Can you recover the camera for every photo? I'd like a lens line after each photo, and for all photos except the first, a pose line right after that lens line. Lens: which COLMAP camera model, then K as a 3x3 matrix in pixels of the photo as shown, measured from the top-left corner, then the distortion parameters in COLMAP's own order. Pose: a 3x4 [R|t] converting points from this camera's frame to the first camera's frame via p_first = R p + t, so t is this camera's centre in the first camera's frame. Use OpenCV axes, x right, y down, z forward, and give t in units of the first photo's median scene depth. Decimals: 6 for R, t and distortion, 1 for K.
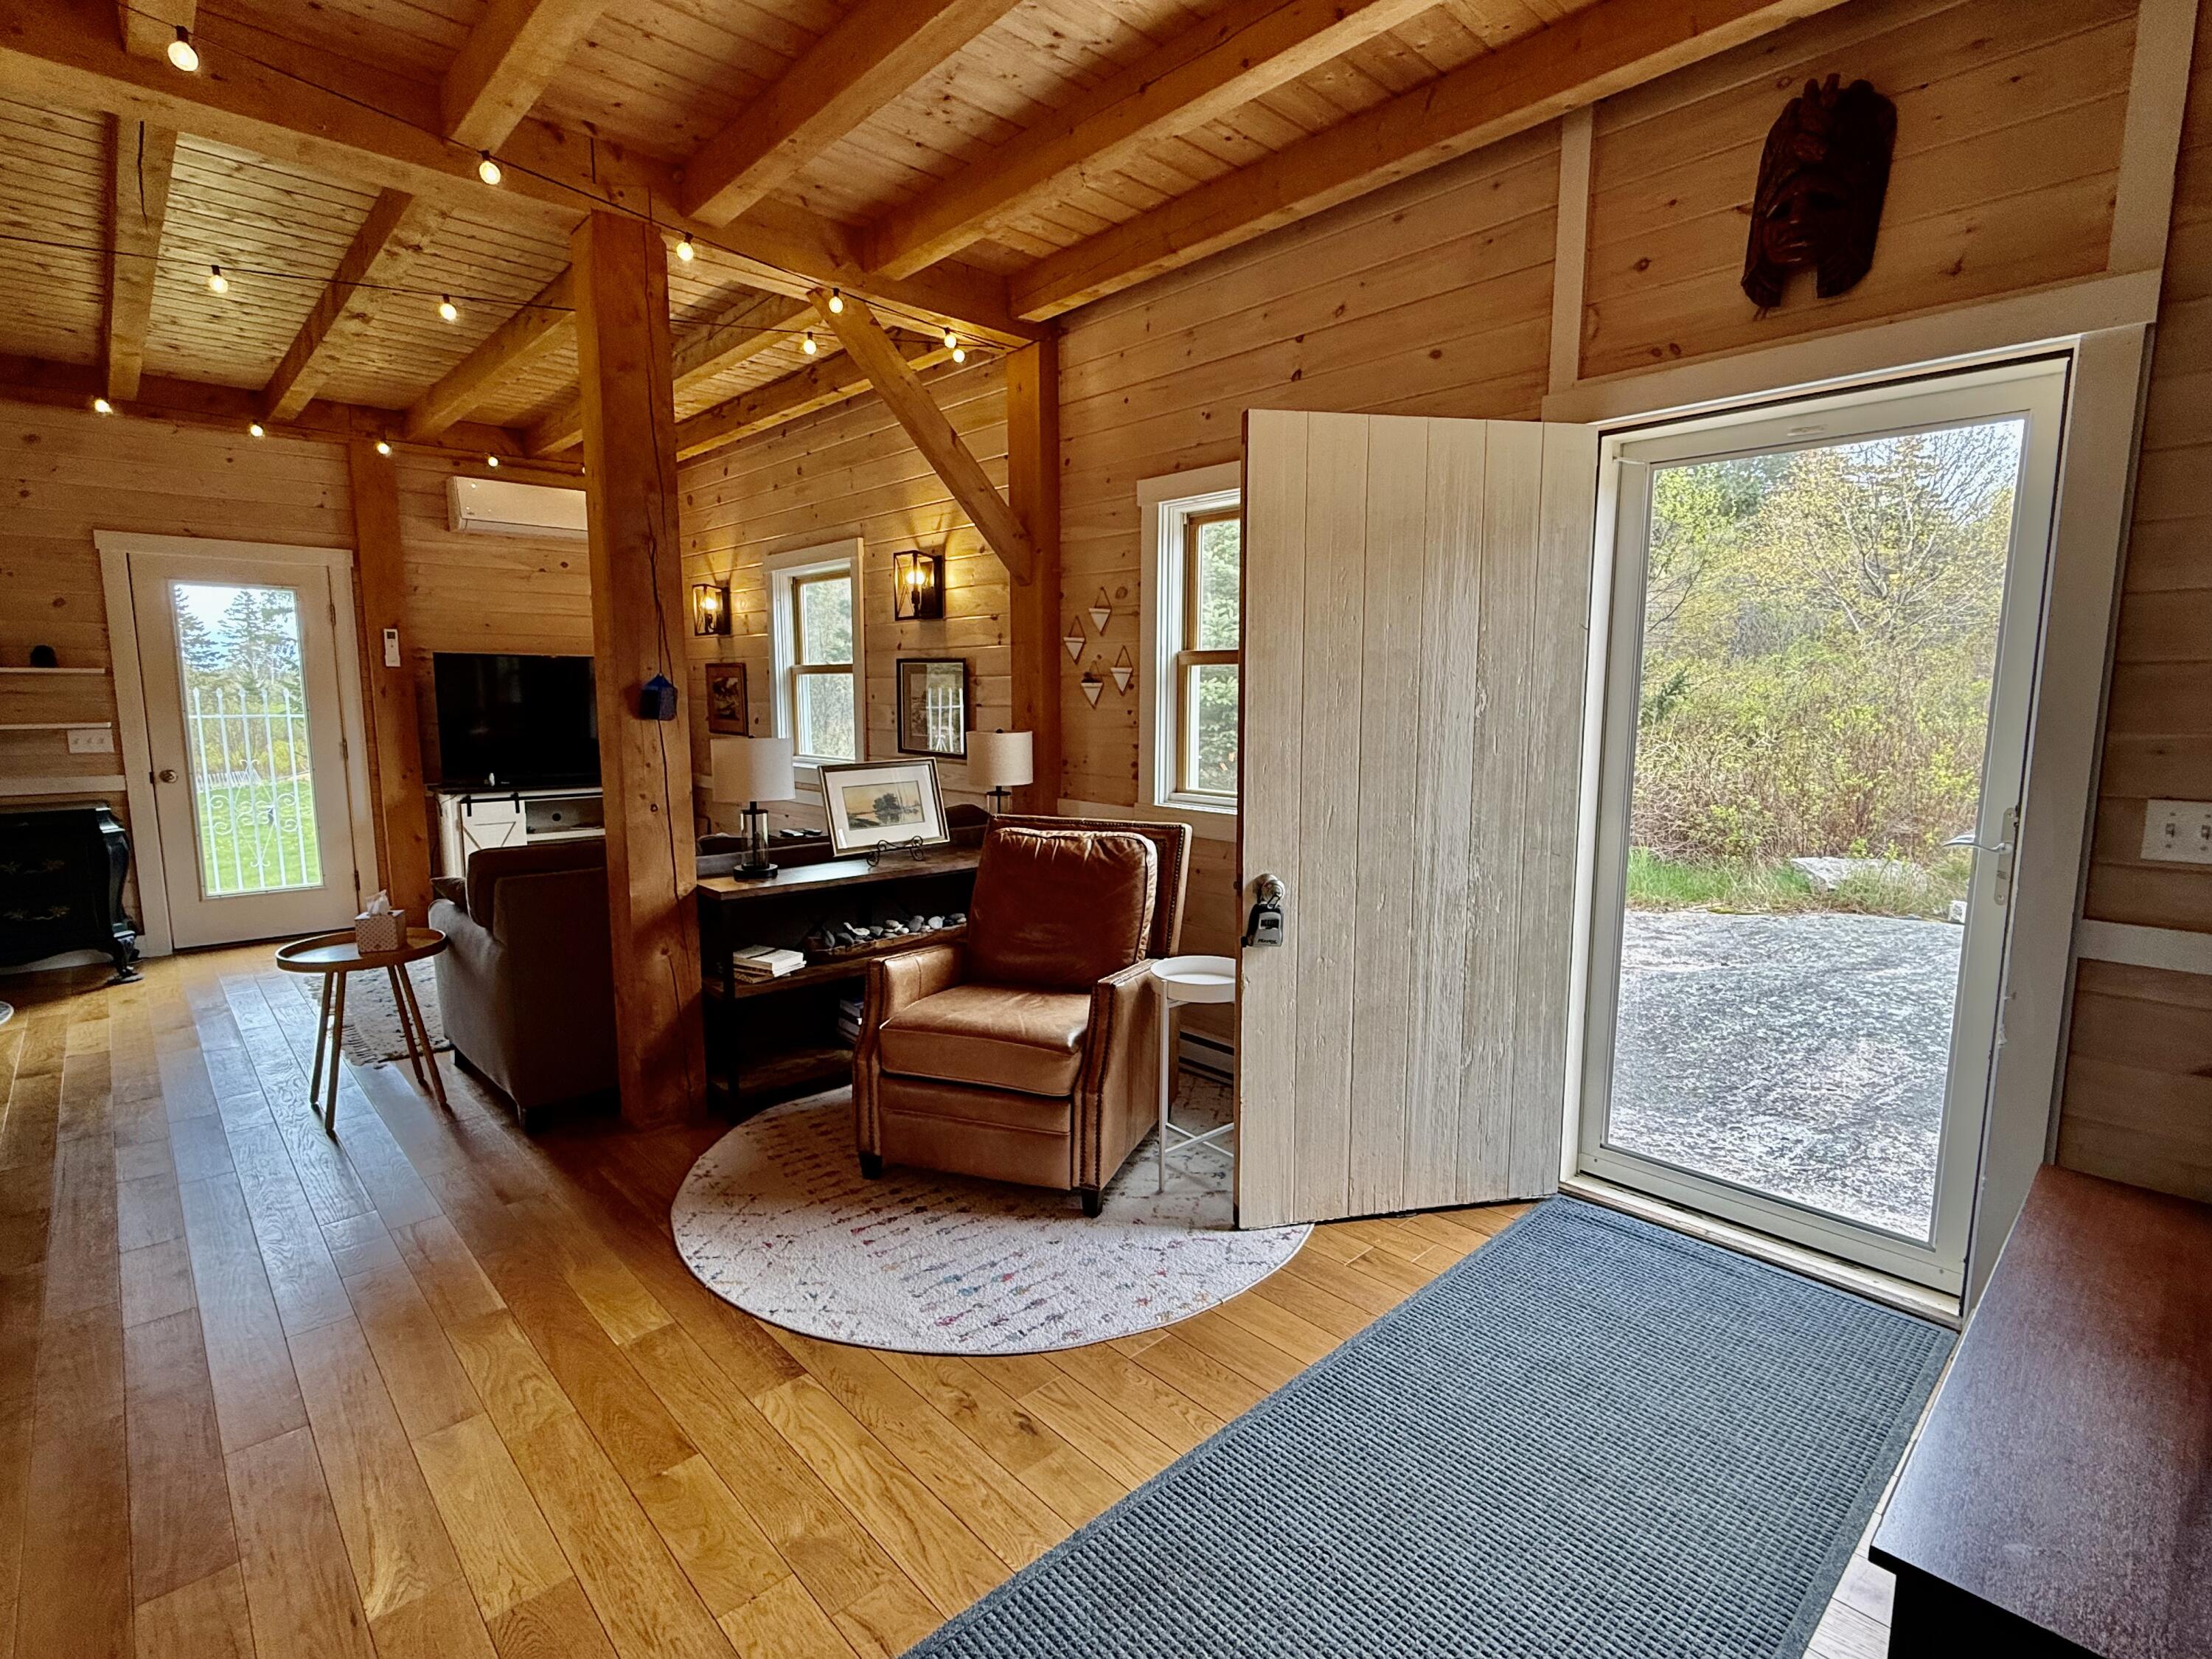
lens RADIAL K [[1052.8, 0, 1097.8], [0, 1052.8, 830.0], [0, 0, 1]] dist [0.000611, -0.000240]
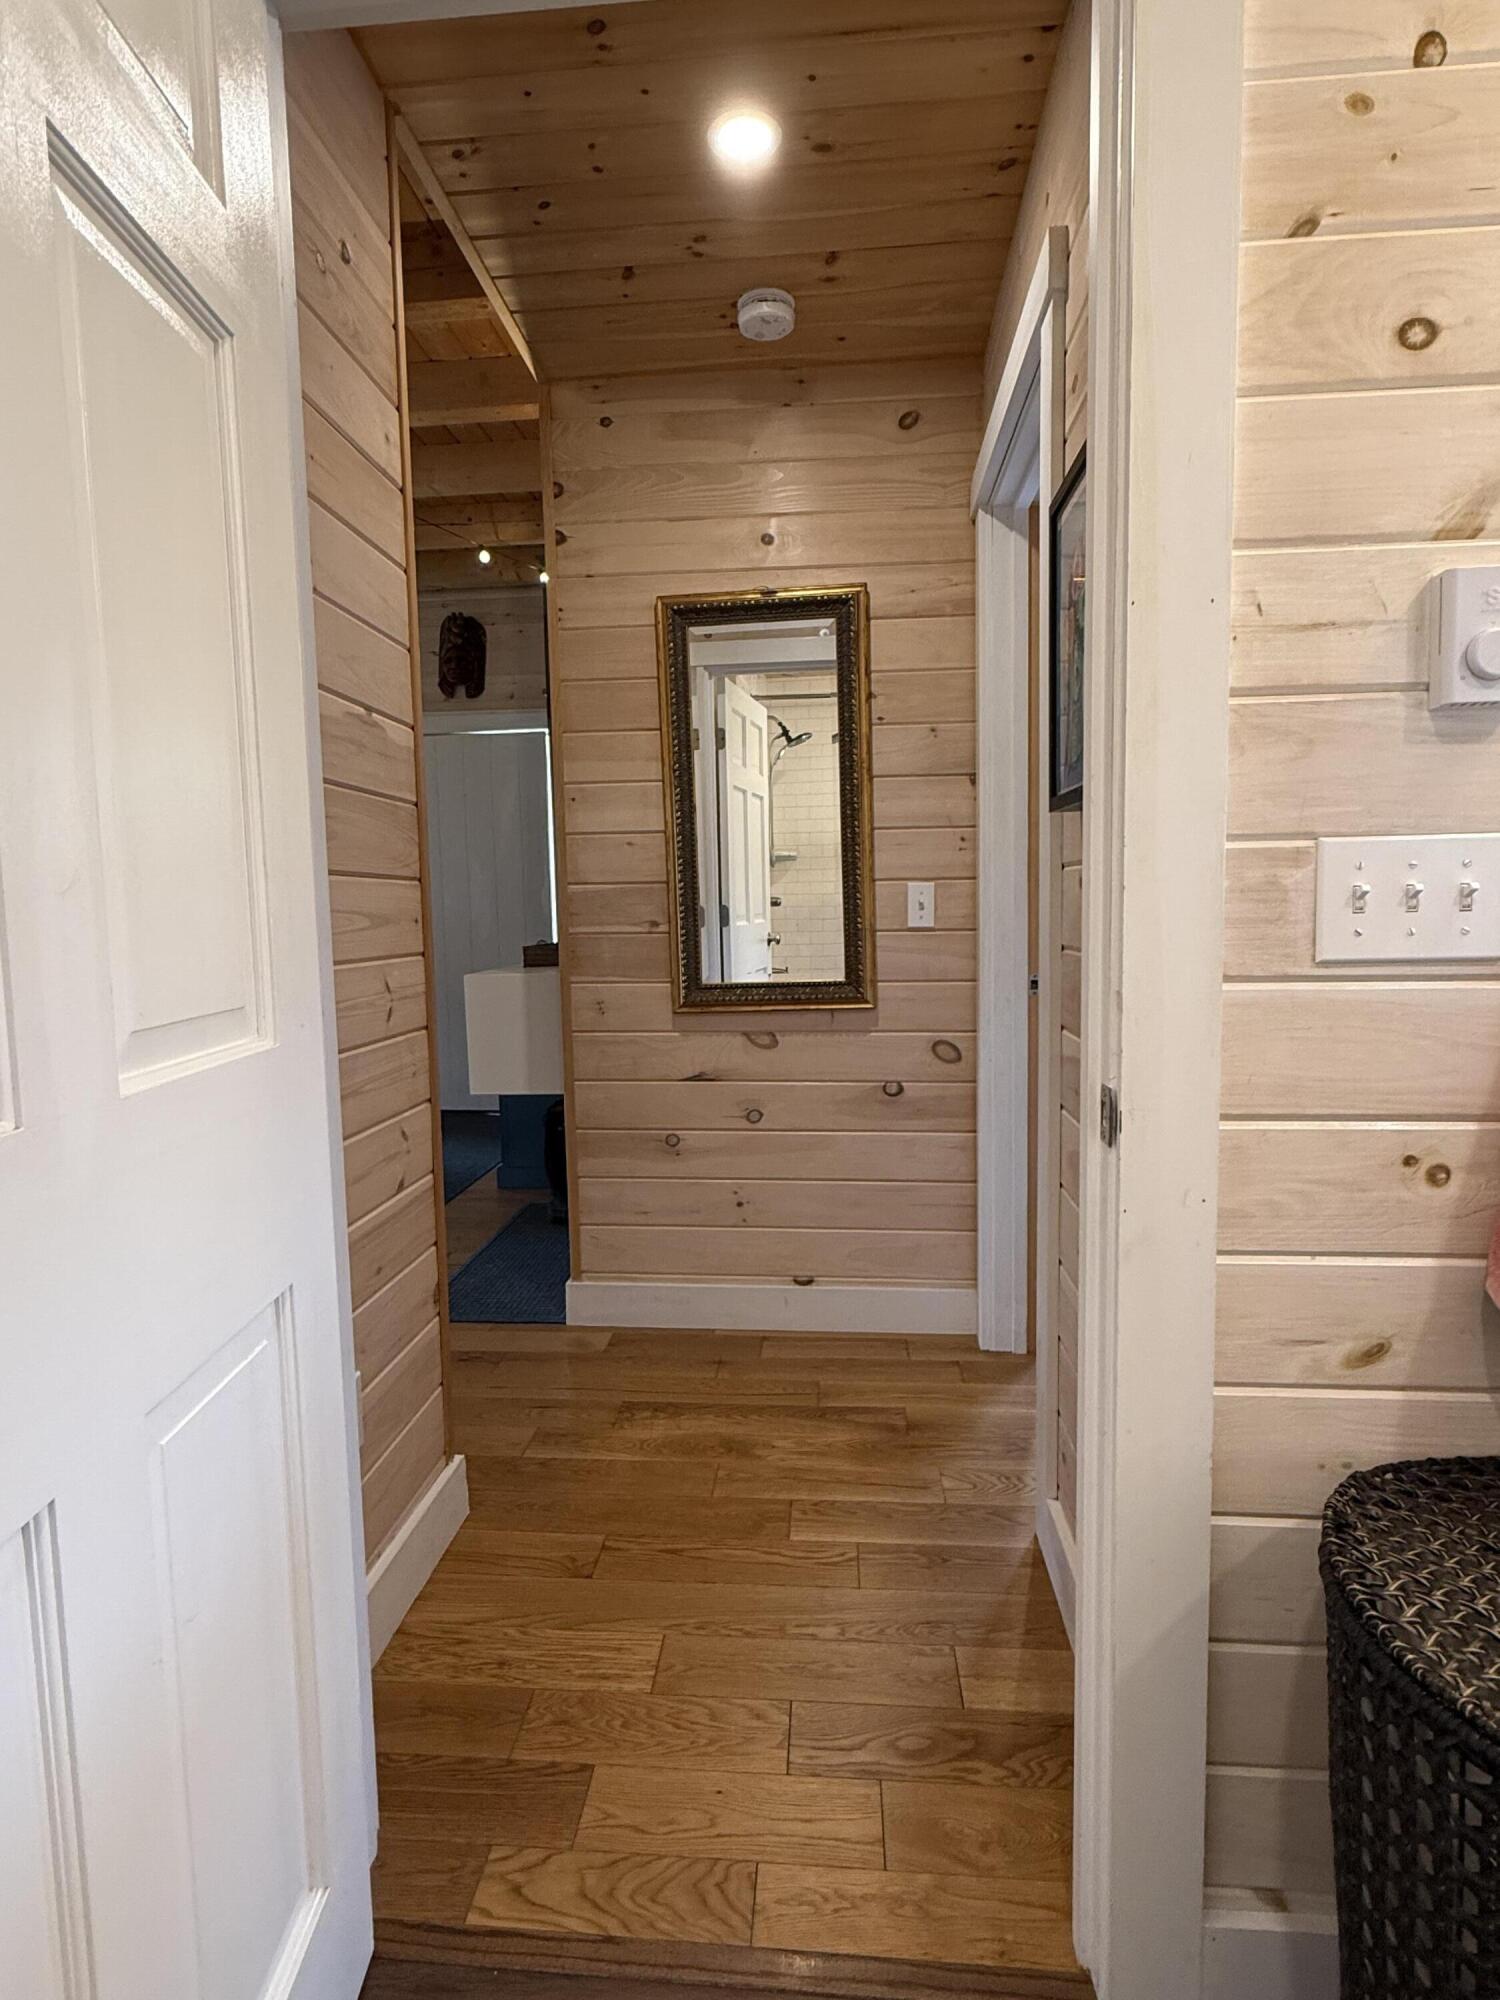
lens RADIAL K [[1044.4, 0, 747.2], [0, 1044.4, 1003.1], [0, 0, 1]] dist [-0.000958, -0.000047]
pose [[0.740119, -0.075875, 0.668181, -0.427968], [0.109072, 0.994002, -0.007942, 0.243033], [-0.663571, 0.078758, 0.743956, -1.001667]]
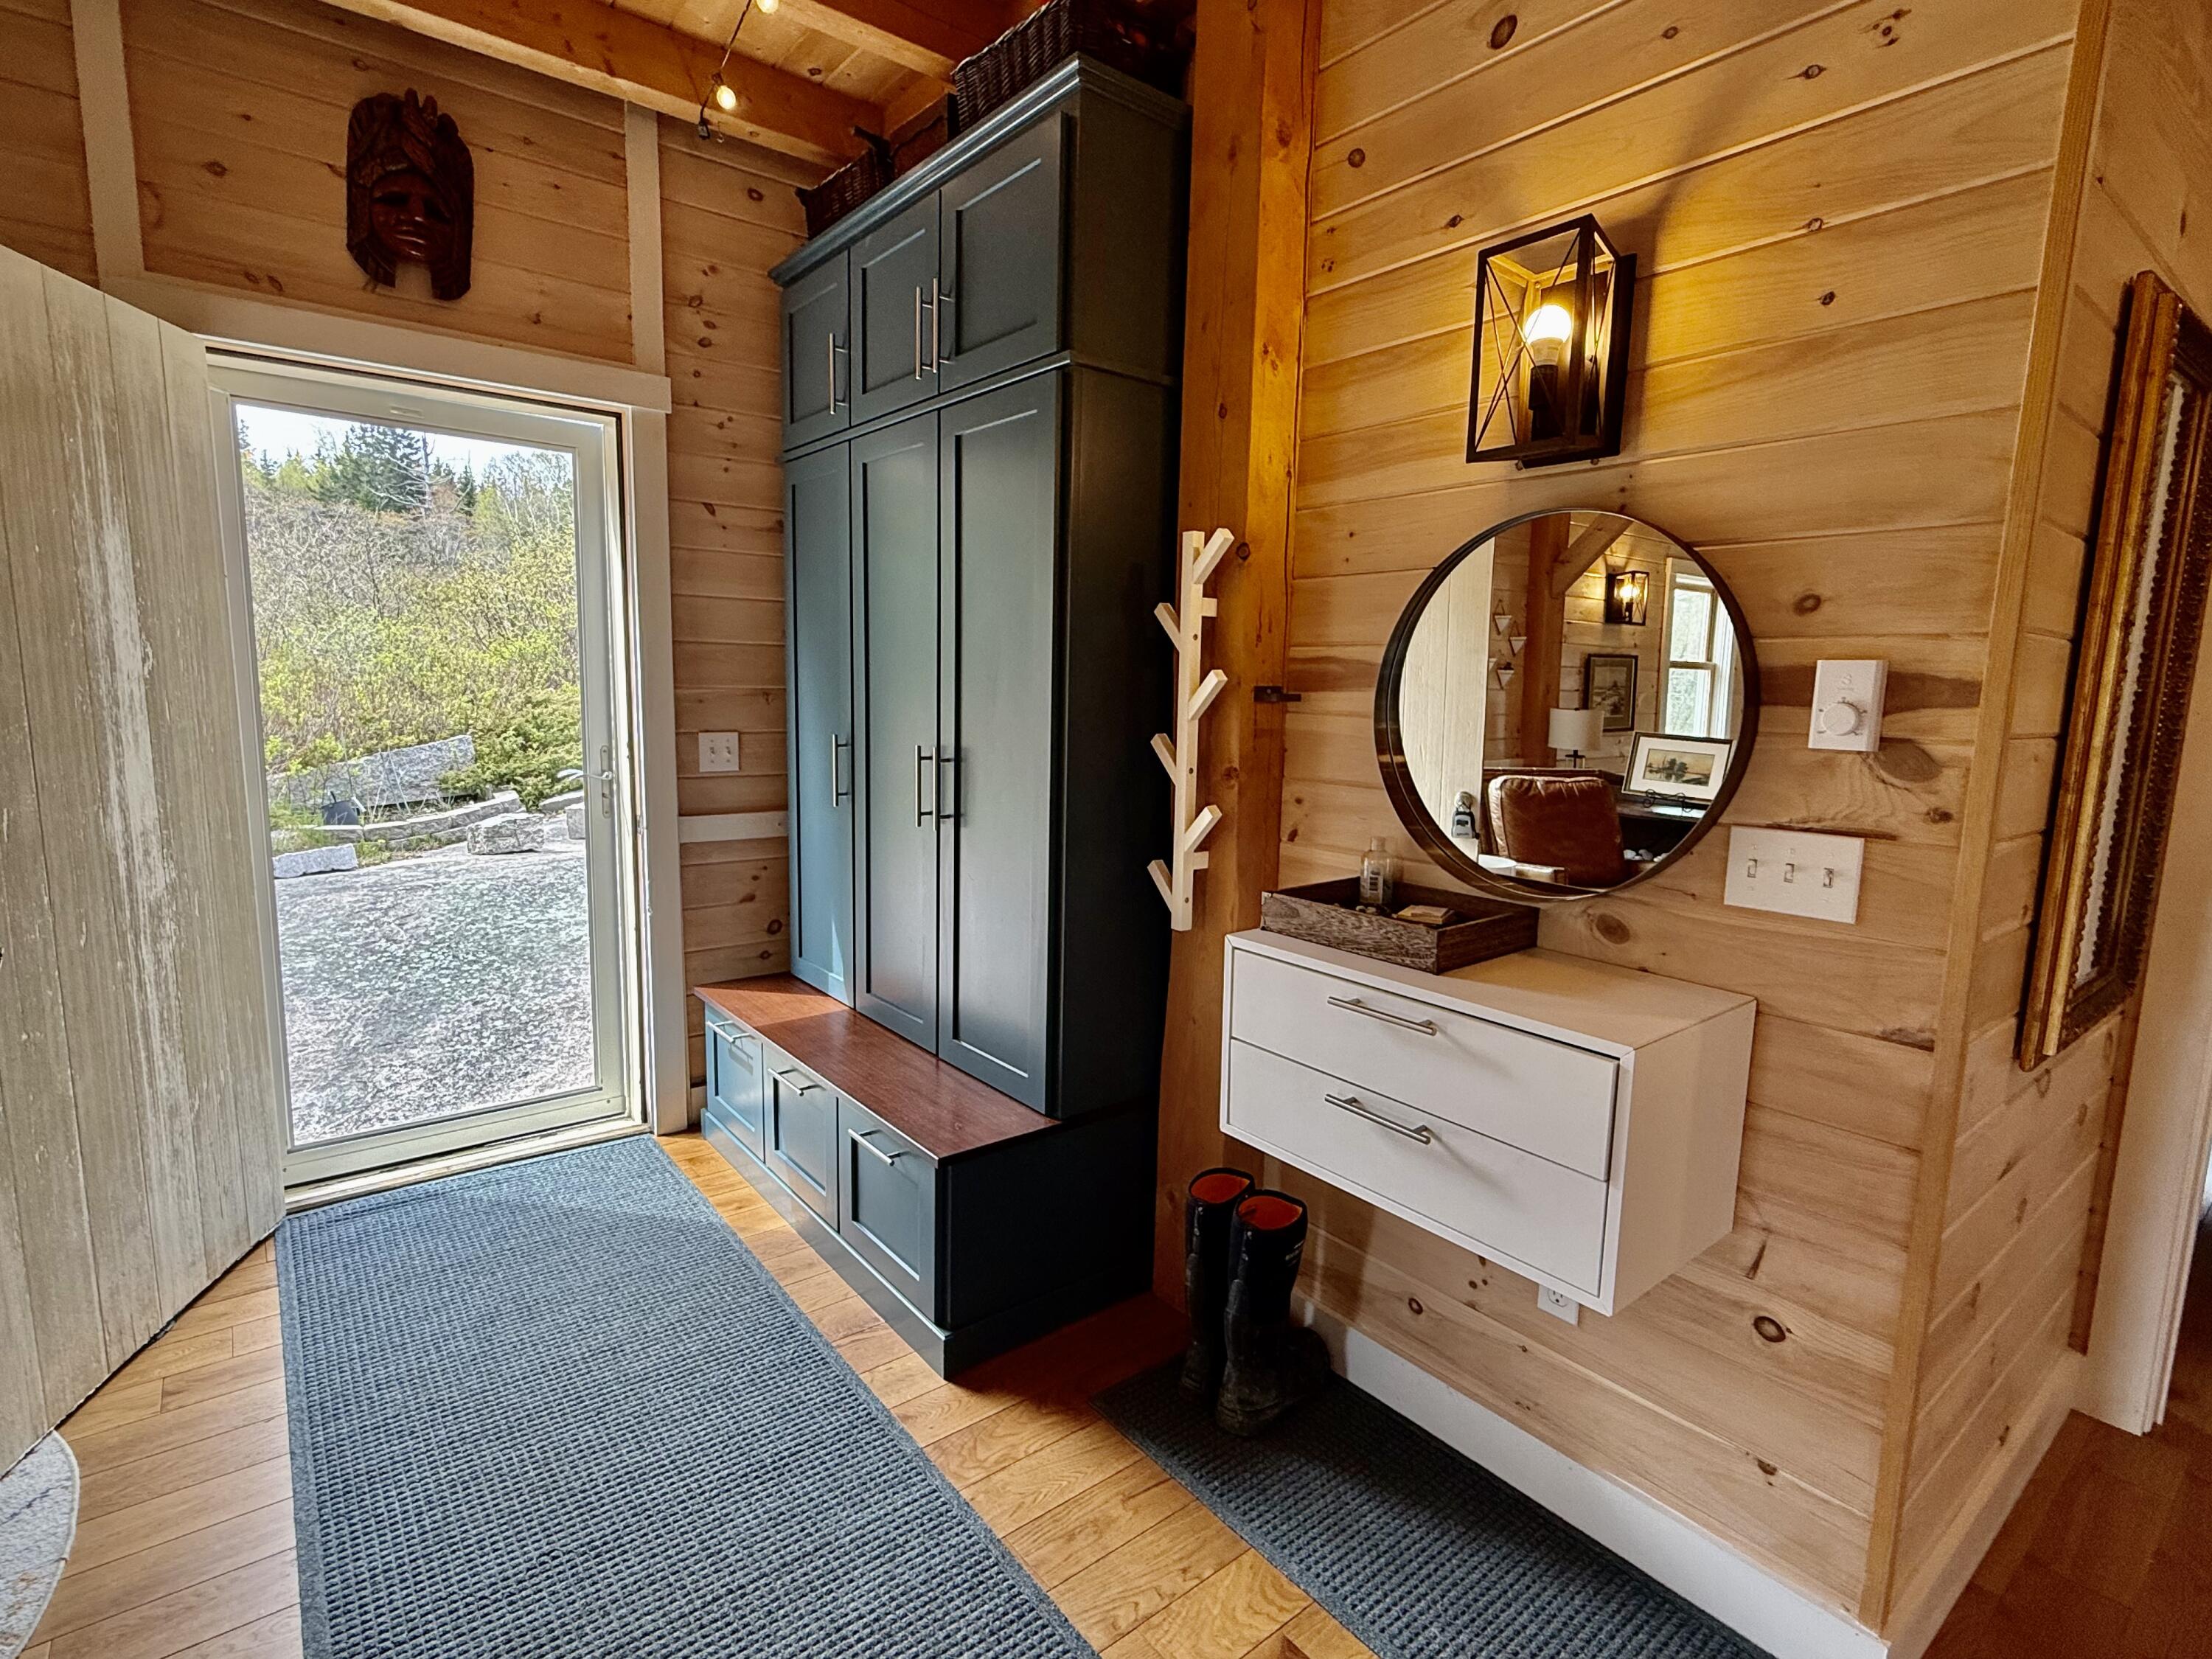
lens RADIAL K [[1084.7, 0, 1101.0], [0, 1084.7, 832.3], [0, 0, 1]] dist [-0.004660, -0.000305]
pose [[0.077387, -0.139311, 0.987220, -0.397582], [0.104677, 0.985852, 0.130913, -0.023722], [-0.991491, 0.093208, 0.090875, 0.222092]]
